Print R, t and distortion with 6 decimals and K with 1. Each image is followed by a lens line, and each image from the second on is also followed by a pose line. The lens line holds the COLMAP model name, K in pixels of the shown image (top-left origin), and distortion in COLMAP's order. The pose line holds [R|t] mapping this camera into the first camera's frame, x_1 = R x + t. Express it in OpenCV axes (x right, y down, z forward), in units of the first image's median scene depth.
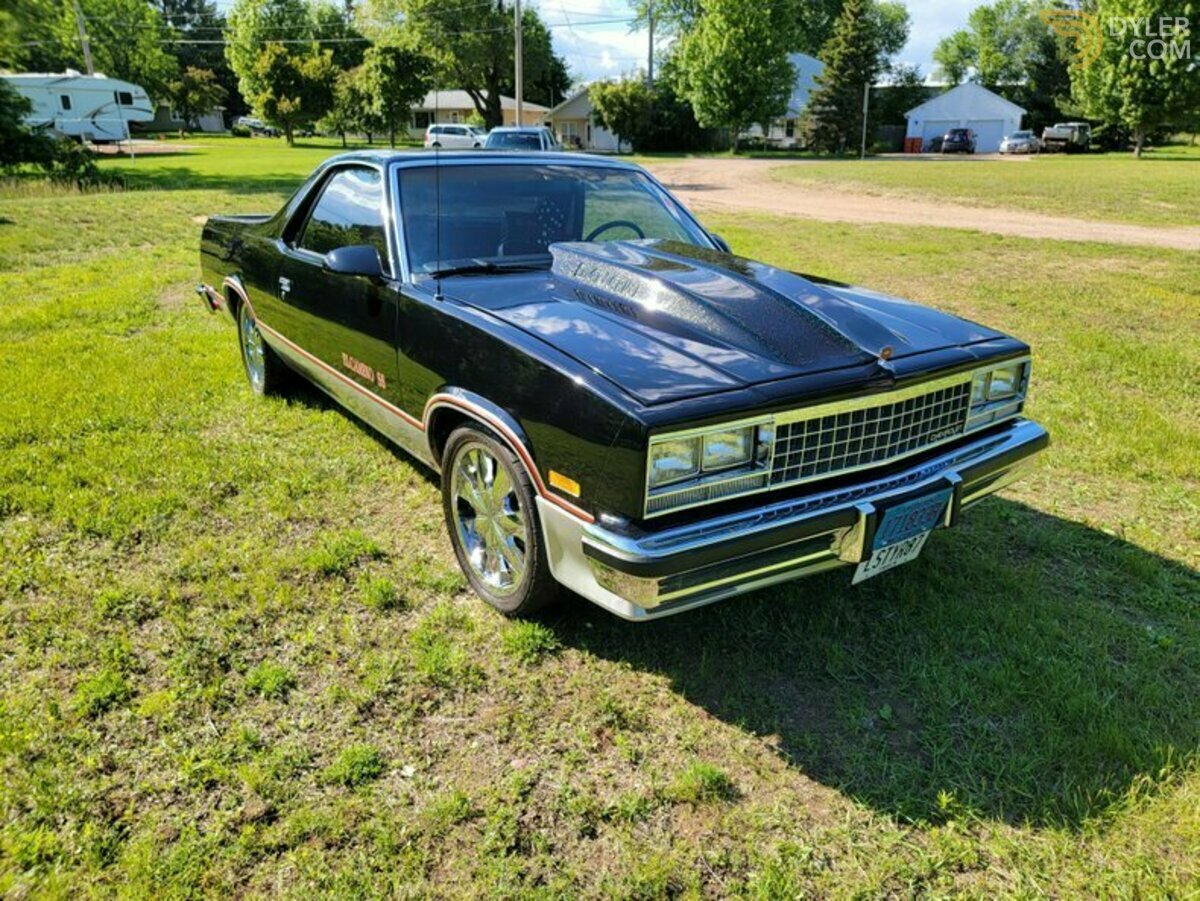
lens RADIAL K [[826.8, 0, 615.4], [0, 826.8, 475.3], [0, 0, 1]] dist [0.067445, -0.058222]
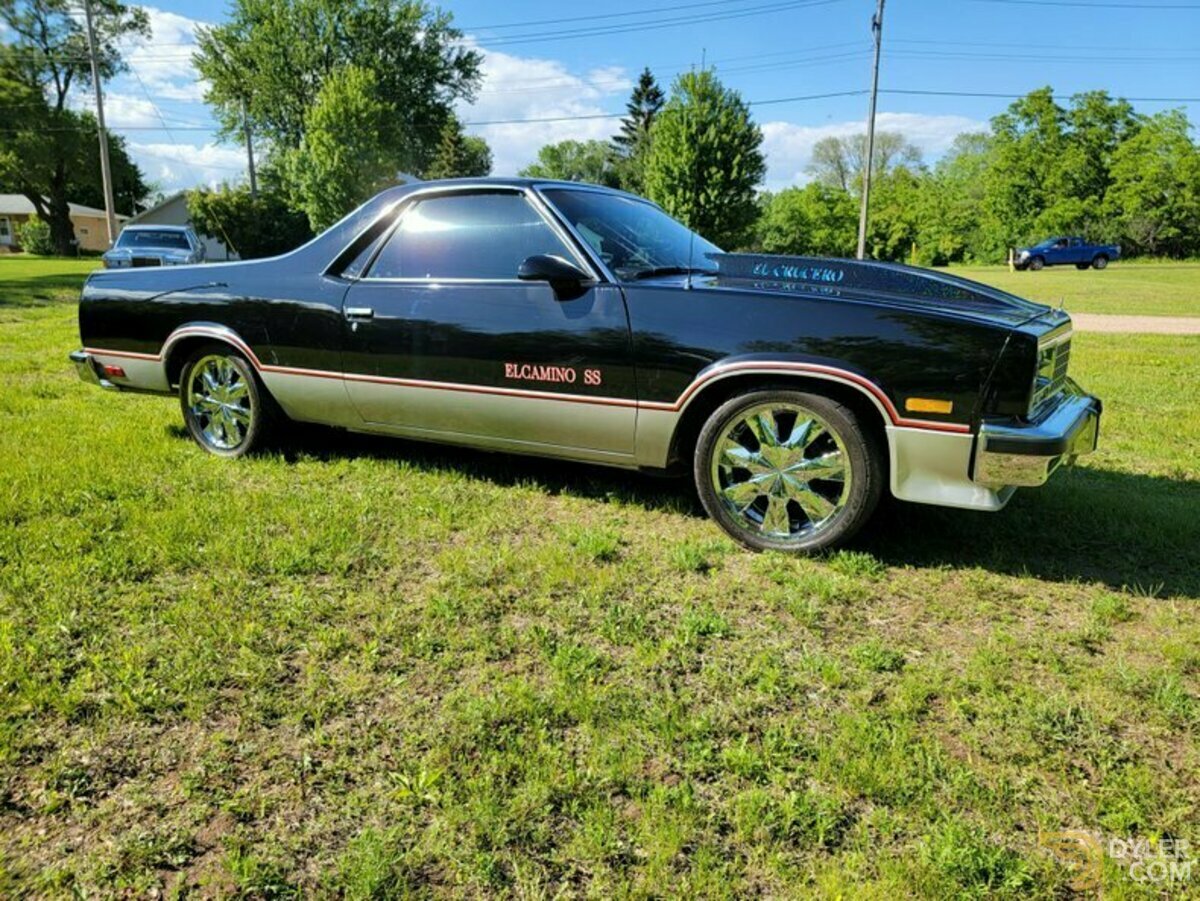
lens RADIAL K [[826.8, 0, 615.4], [0, 826.8, 475.3], [0, 0, 1]] dist [0.067445, -0.058222]
pose [[0.896617, -0.109096, 0.429157, -0.040538], [0.161866, 0.982852, -0.088329, 0.005799], [-0.412161, 0.148663, 0.898901, 0.004029]]
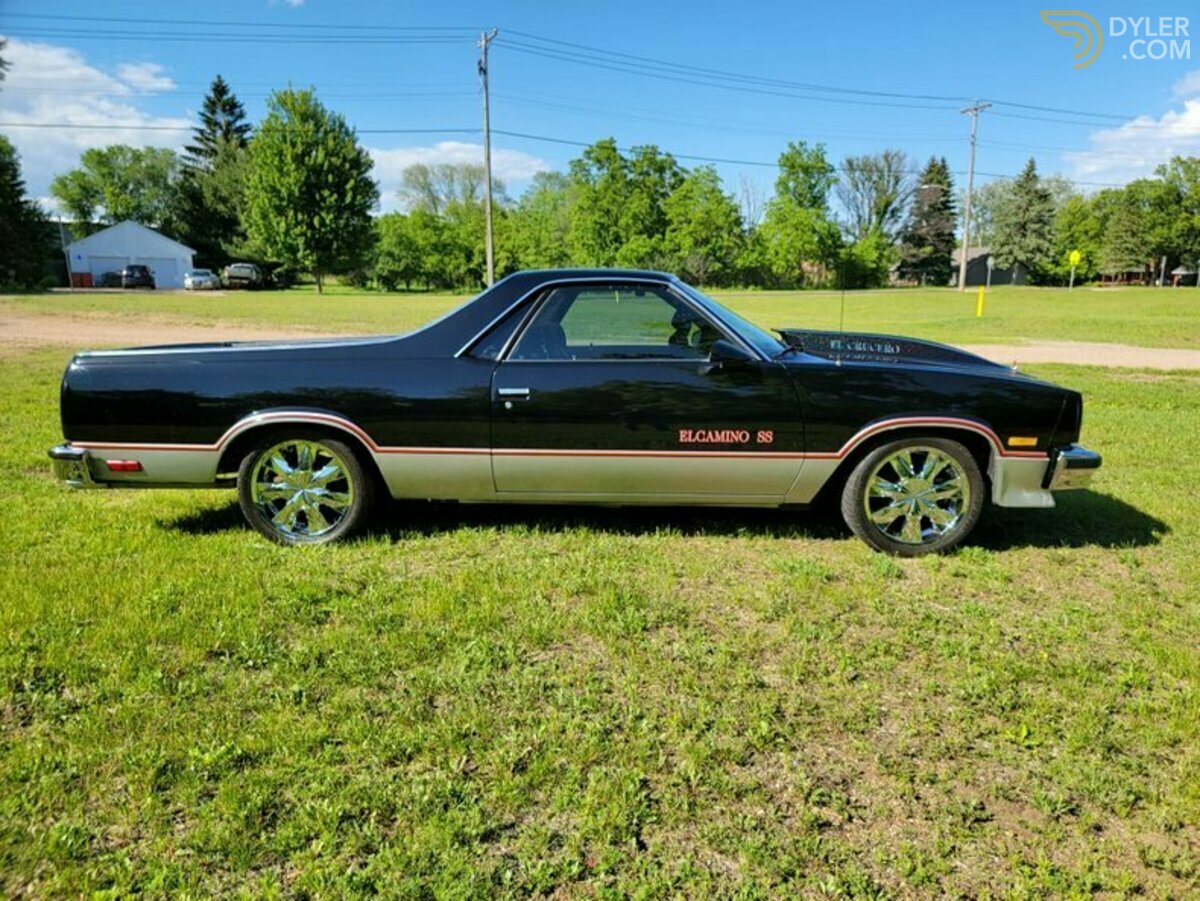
lens RADIAL K [[826.8, 0, 615.4], [0, 826.8, 475.3], [0, 0, 1]] dist [0.067445, -0.058222]
pose [[0.595922, -0.176360, 0.783437, -0.081327], [0.291000, 0.956704, -0.005986, -0.006586], [-0.748462, 0.231547, 0.621442, 0.021676]]
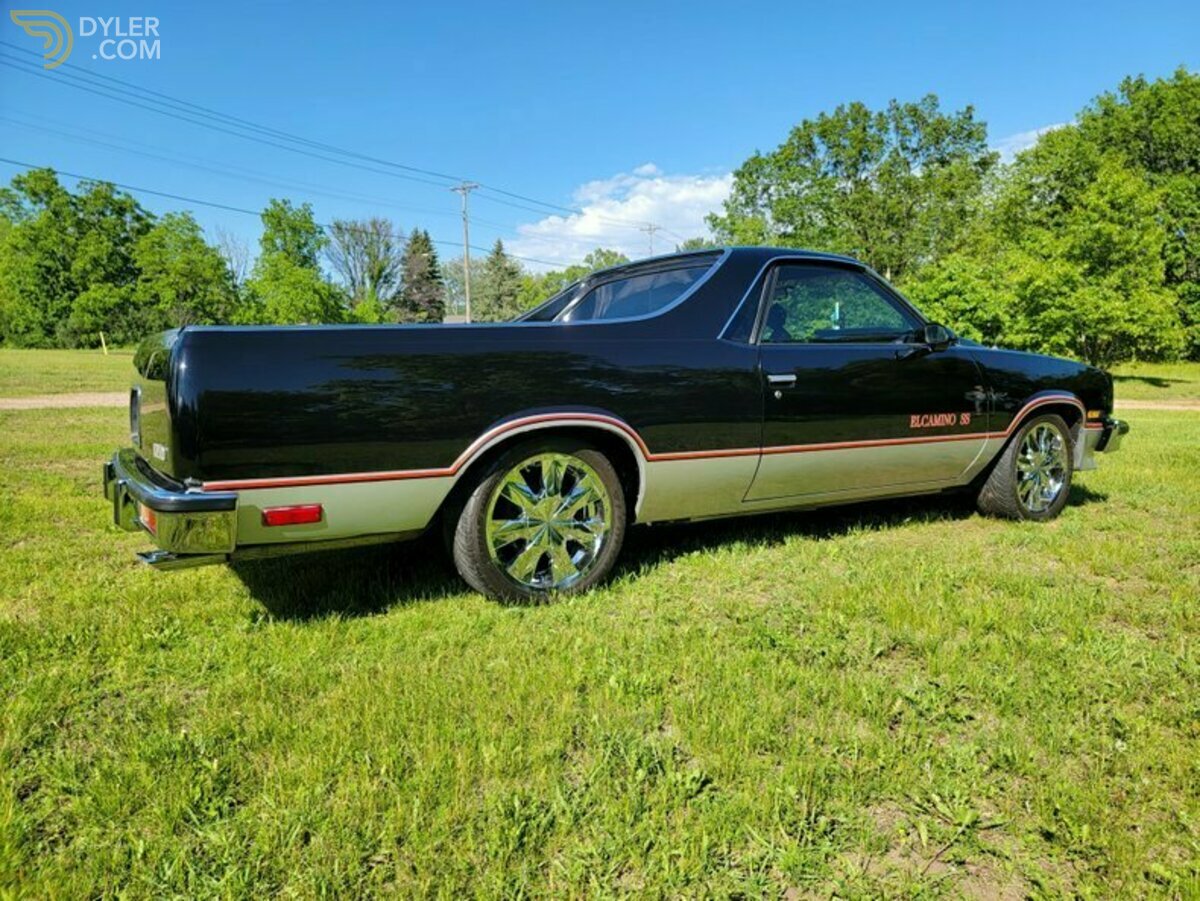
lens RADIAL K [[828.1, 0, 616.8], [0, 828.1, 473.5], [0, 0, 1]] dist [0.067686, -0.056449]
pose [[0.034975, -0.142117, 0.989232, -0.091648], [0.358155, 0.925873, 0.120352, -0.021676], [-0.933007, 0.350089, 0.083283, 0.079382]]
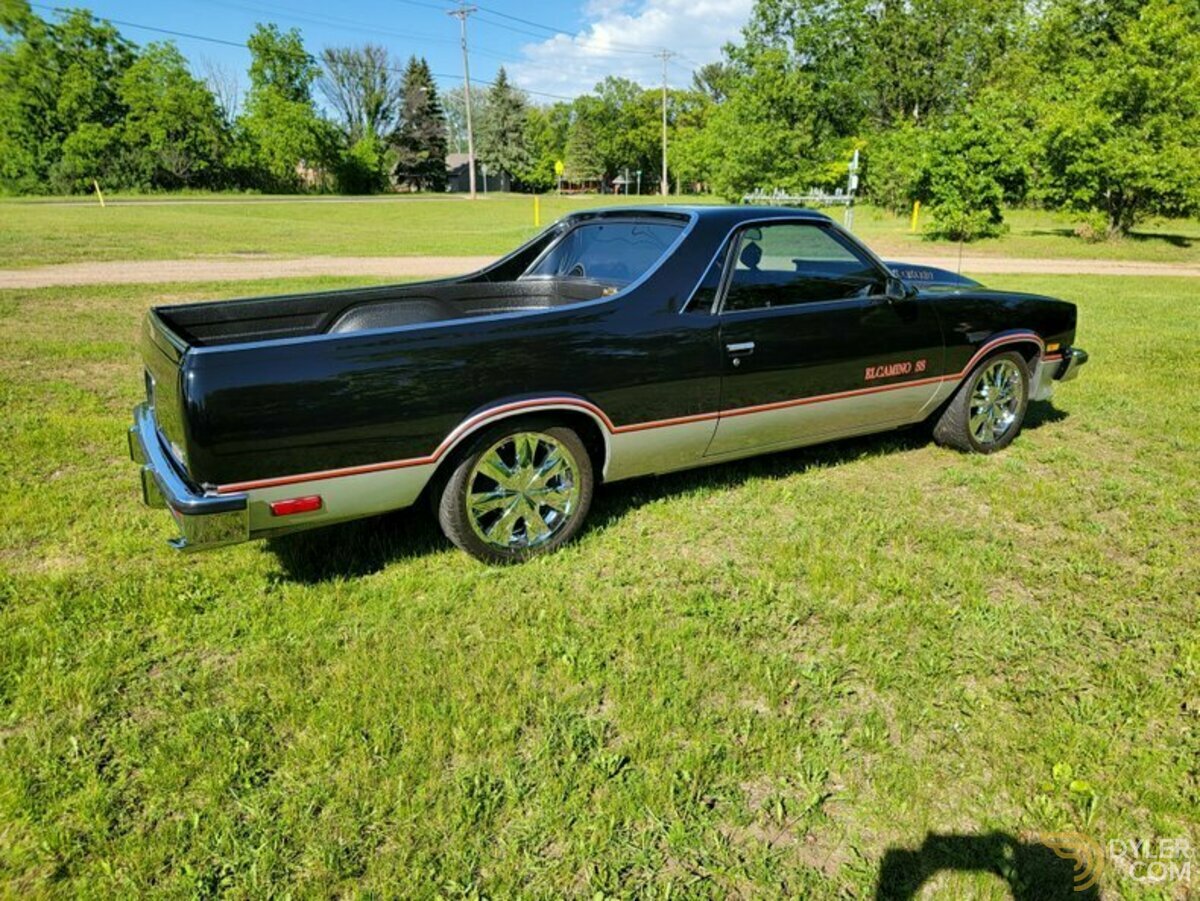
lens RADIAL K [[826.8, 0, 615.4], [0, 826.8, 475.3], [0, 0, 1]] dist [0.067445, -0.058222]
pose [[0.051018, -0.321087, 0.945675, -0.095796], [0.360406, 0.889019, 0.282407, -0.029535], [-0.931399, 0.326419, 0.161078, 0.072649]]
